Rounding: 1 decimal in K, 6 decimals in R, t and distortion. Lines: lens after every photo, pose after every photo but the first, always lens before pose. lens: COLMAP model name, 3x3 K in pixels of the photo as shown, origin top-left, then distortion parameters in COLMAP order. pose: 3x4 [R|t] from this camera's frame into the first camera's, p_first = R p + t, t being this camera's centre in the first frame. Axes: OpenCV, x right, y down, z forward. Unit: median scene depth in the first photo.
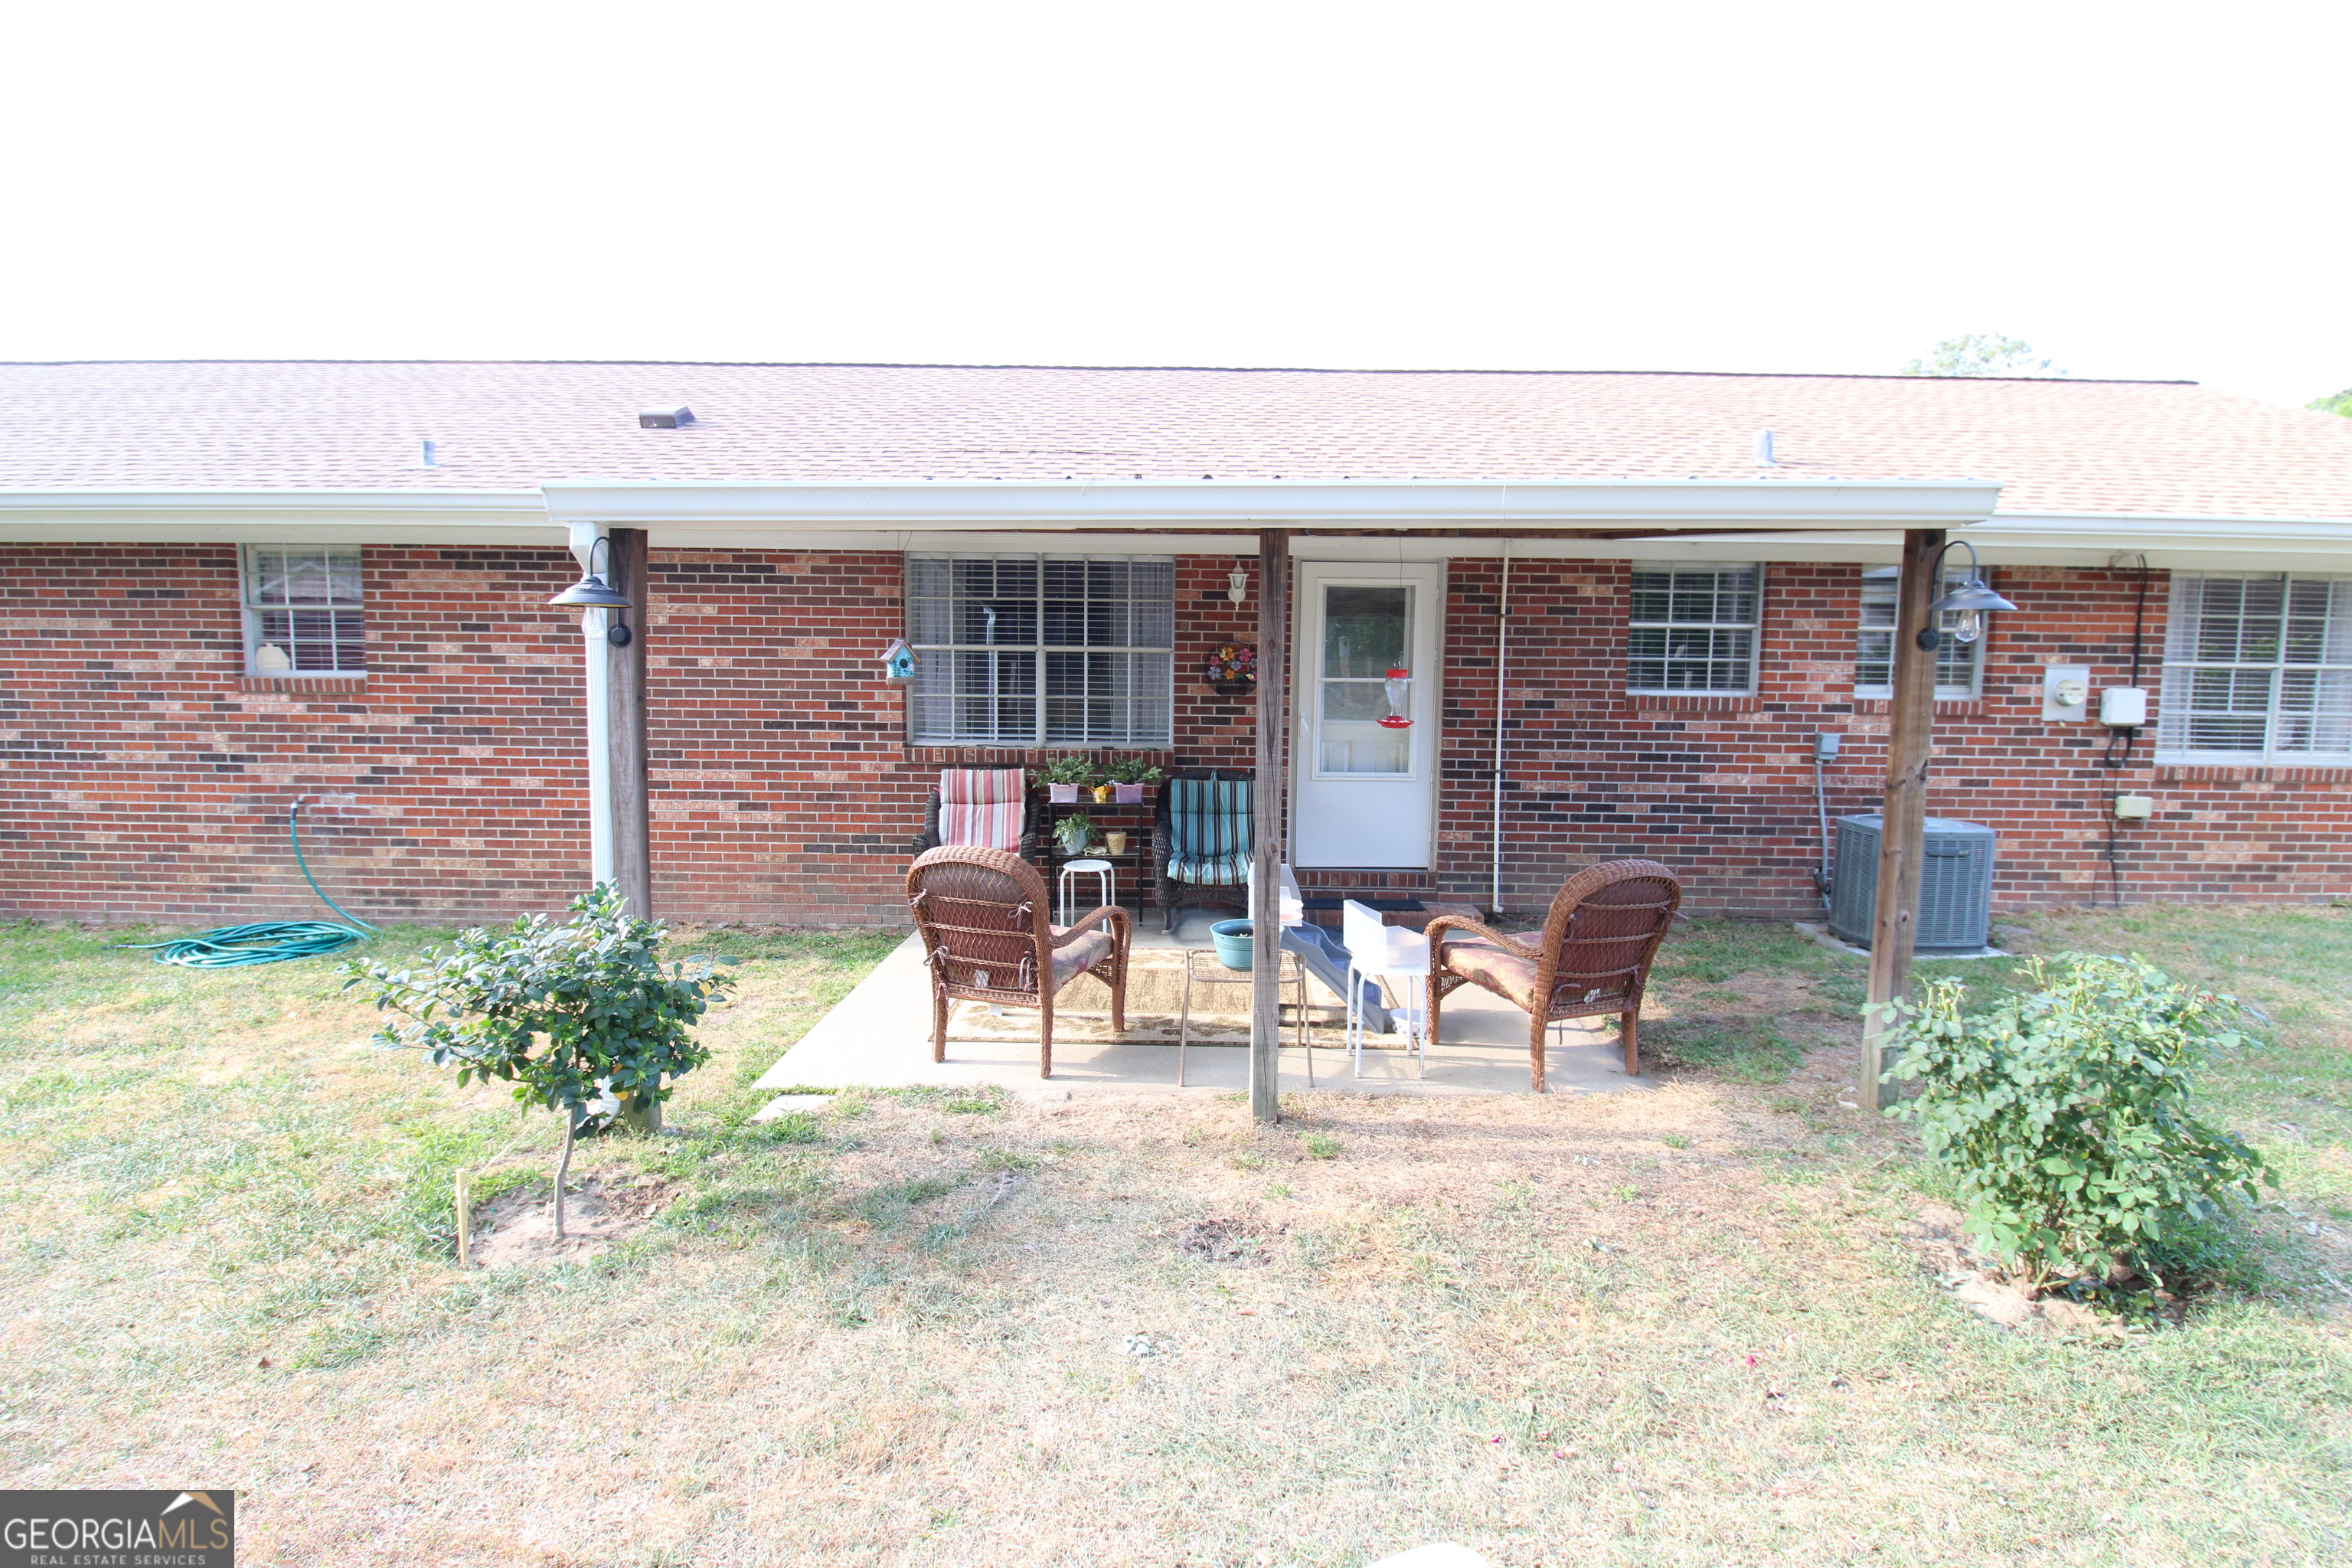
lens RADIAL K [[1099.1, 0, 1189.9], [0, 1099.1, 771.1], [0, 0, 1]] dist [0.002136, -0.011654]
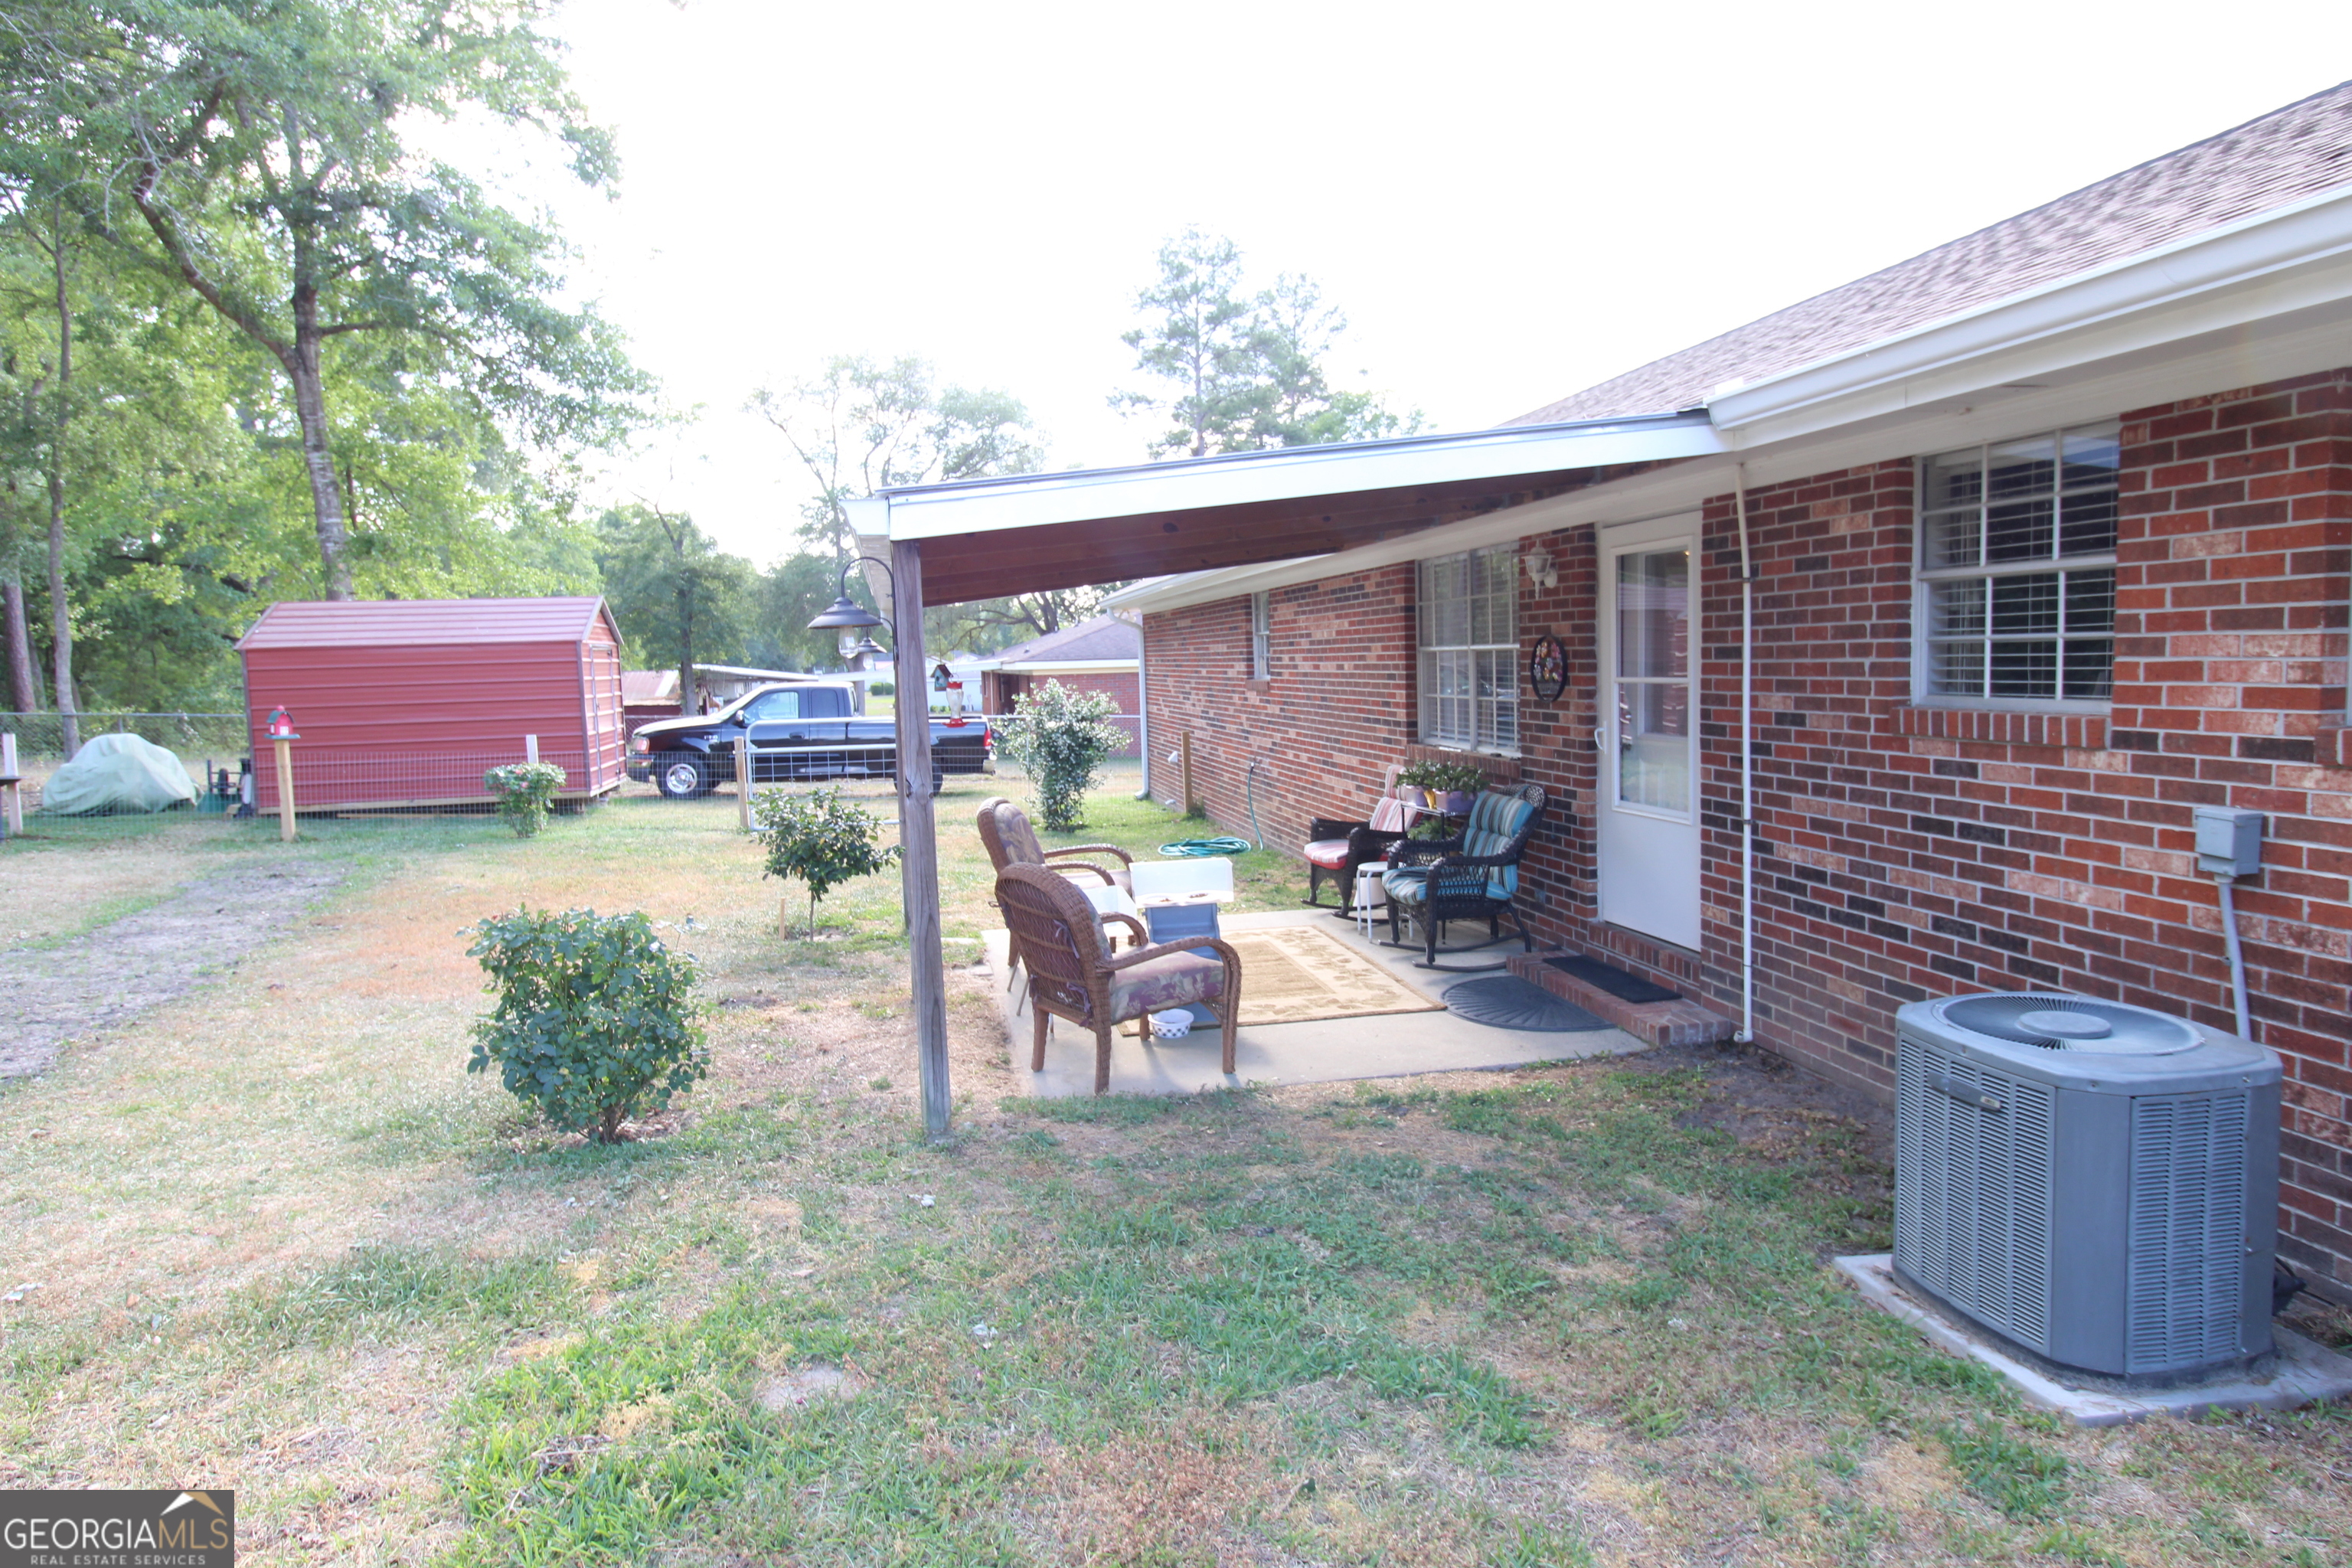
lens RADIAL K [[1389.2, 0, 1186.0], [0, 1389.2, 764.0], [0, 0, 1]] dist [0.049517, -0.000136]
pose [[0.209368, 0.058968, -0.976057, 1.003852], [-0.057425, 0.997199, 0.047927, -0.053725], [0.976149, 0.046016, 0.212167, 0.503881]]
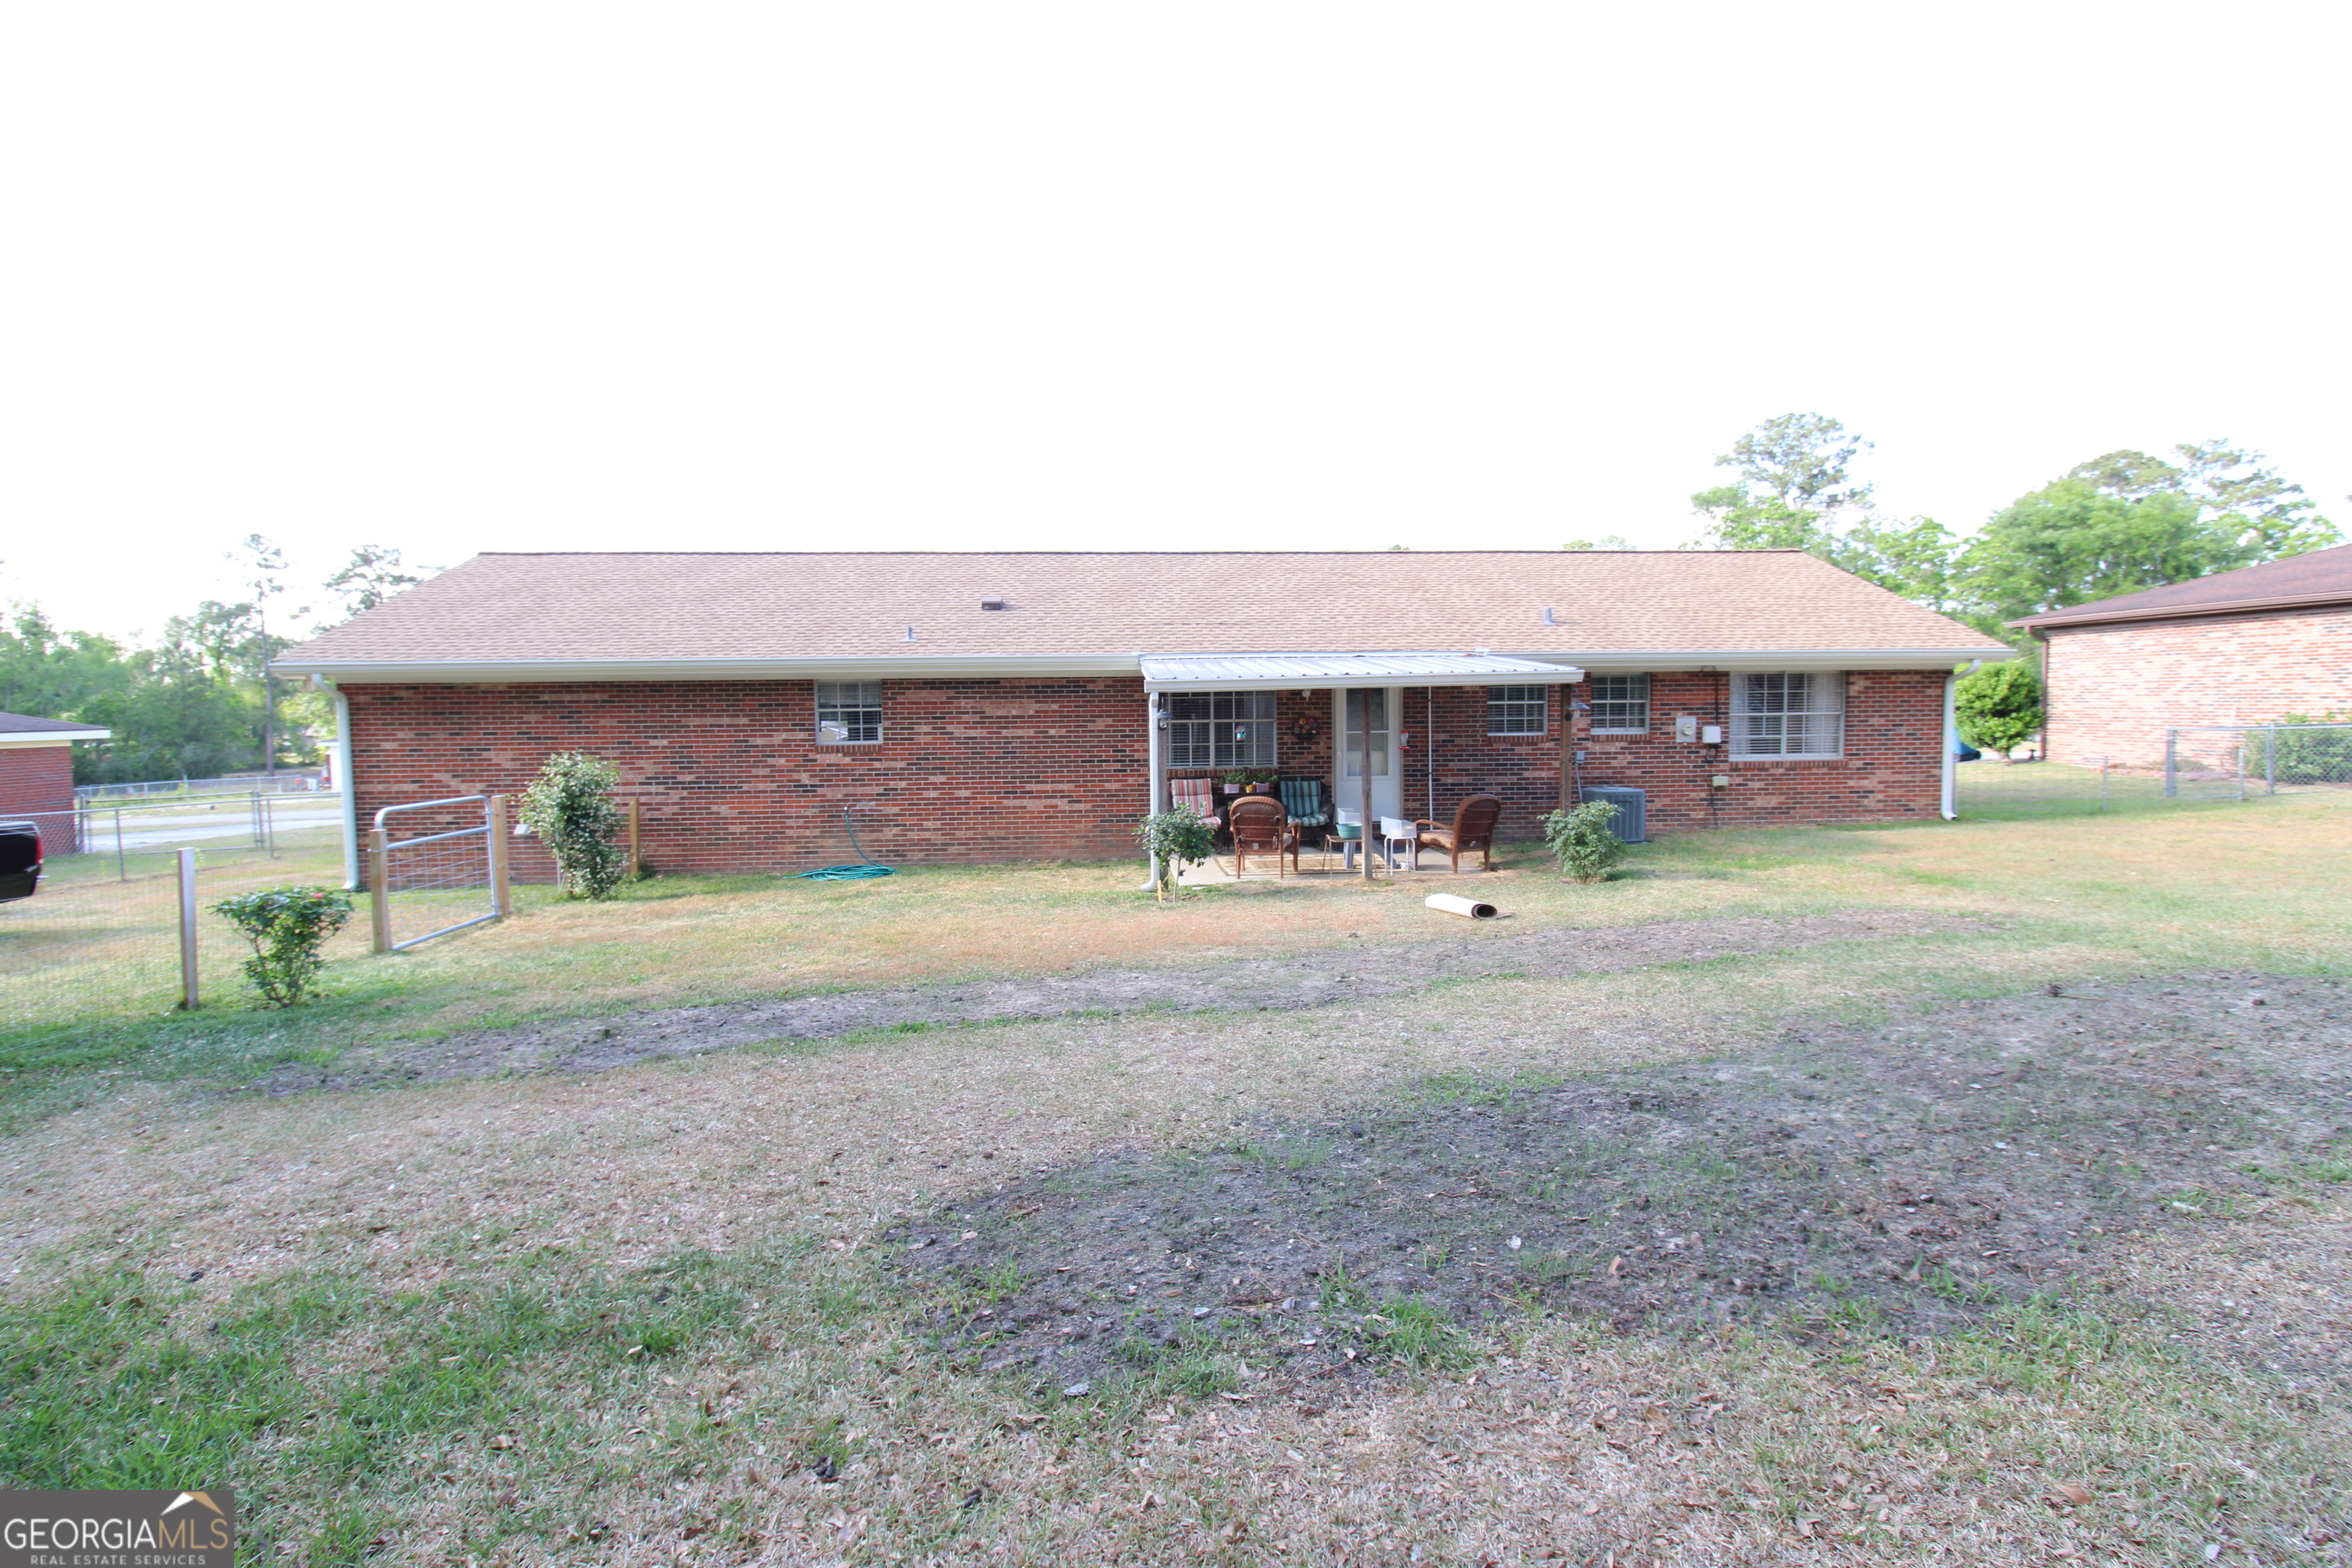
lens RADIAL K [[1099.1, 0, 1189.9], [0, 1099.1, 771.1], [0, 0, 1]] dist [0.002136, -0.011654]
pose [[0.996127, -0.029593, 0.082800, -0.355563], [0.033122, 0.998586, -0.041576, 0.068341], [-0.081452, 0.044158, 0.995699, -1.069440]]
